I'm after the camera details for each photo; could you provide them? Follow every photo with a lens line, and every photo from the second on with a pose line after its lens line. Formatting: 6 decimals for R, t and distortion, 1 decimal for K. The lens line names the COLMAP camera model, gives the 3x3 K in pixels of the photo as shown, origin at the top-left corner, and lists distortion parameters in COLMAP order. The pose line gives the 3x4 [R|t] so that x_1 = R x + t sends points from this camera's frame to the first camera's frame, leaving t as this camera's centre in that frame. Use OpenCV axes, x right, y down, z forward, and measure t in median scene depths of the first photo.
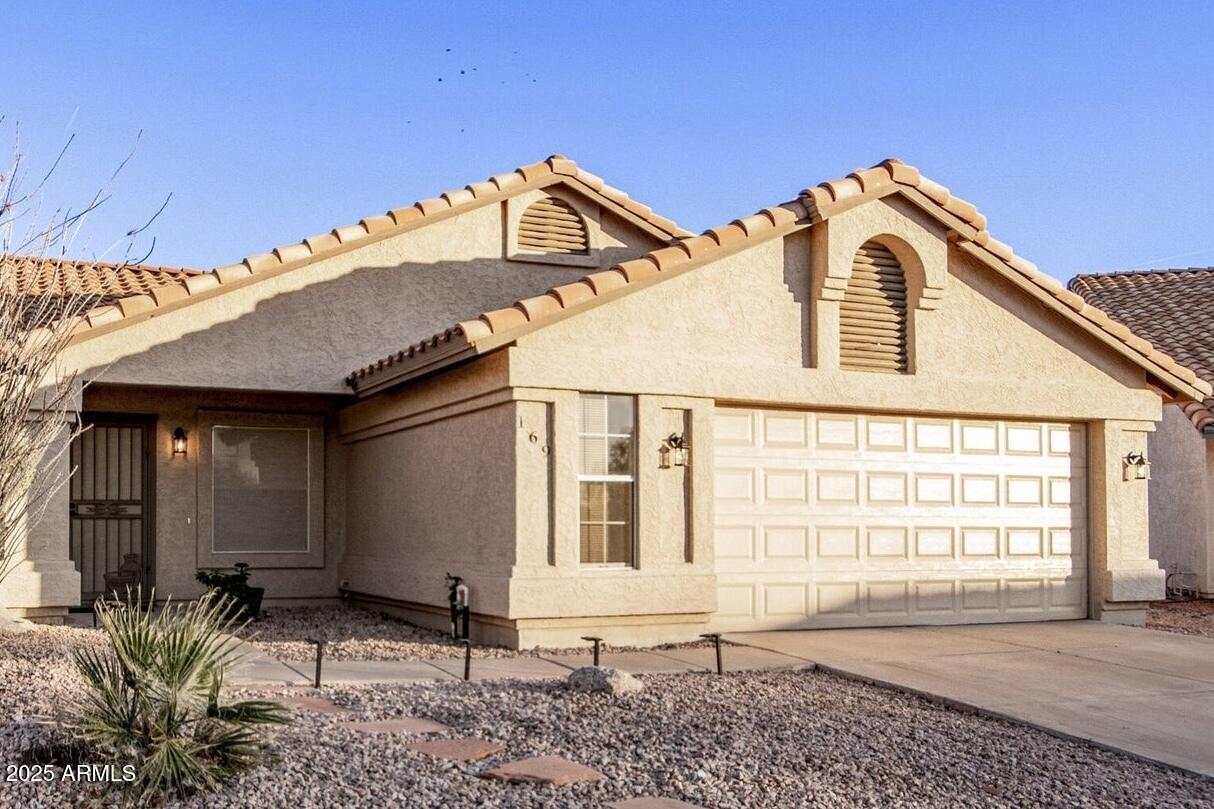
lens RADIAL K [[663.0, 0, 616.1], [0, 663.0, 405.2], [0, 0, 1]] dist [0.003777, 0.001463]
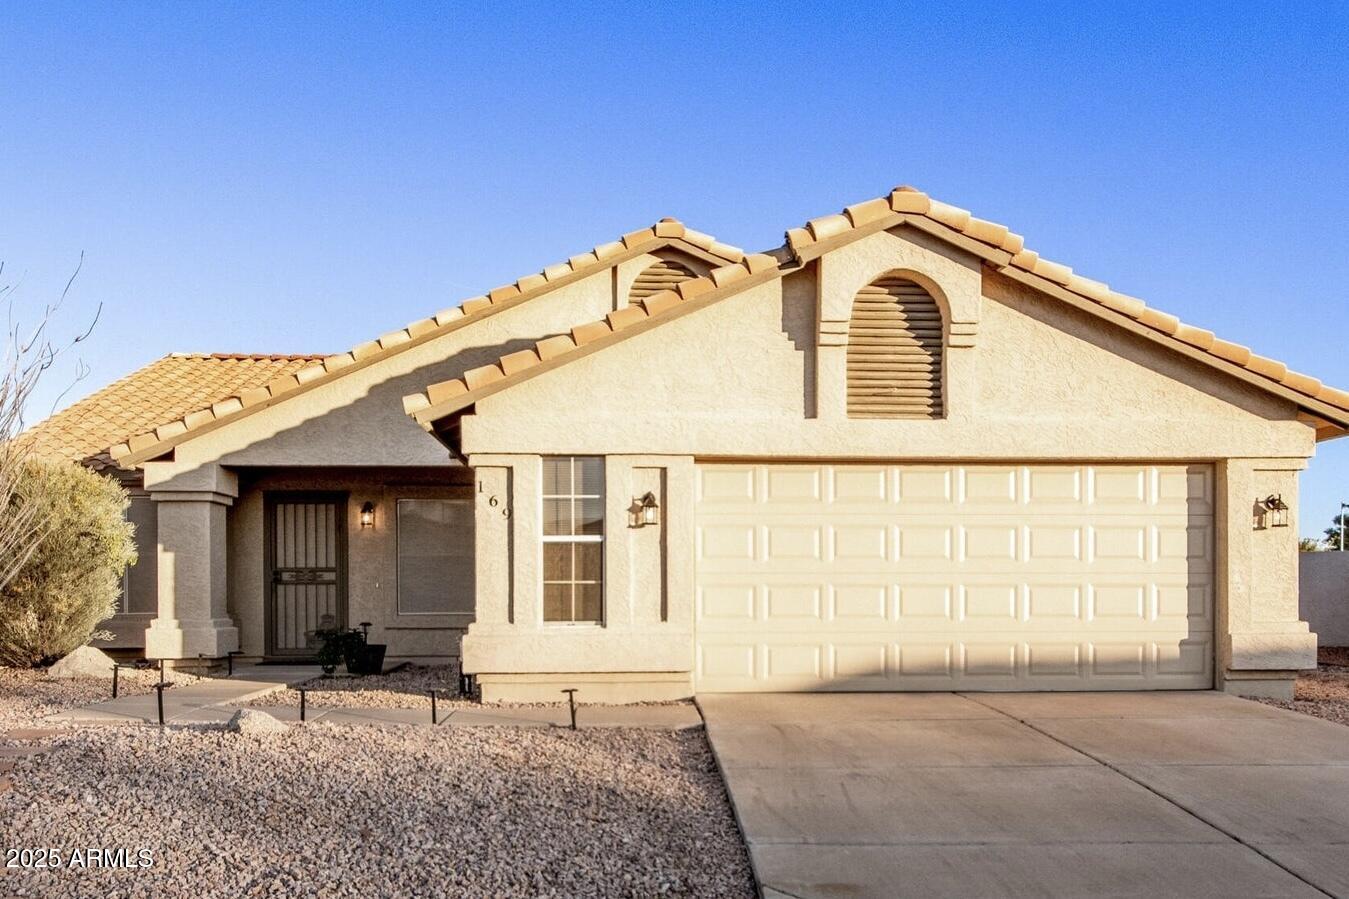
lens RADIAL K [[667.6, 0, 674.5], [0, 667.6, 477.5], [0, 0, 1]] dist [-0.000085, 0.000417]
pose [[0.979173, -0.039668, -0.199115, 0.258316], [0.042569, 0.999040, 0.010307, 0.008992], [0.198515, -0.018568, 0.979922, 0.018796]]
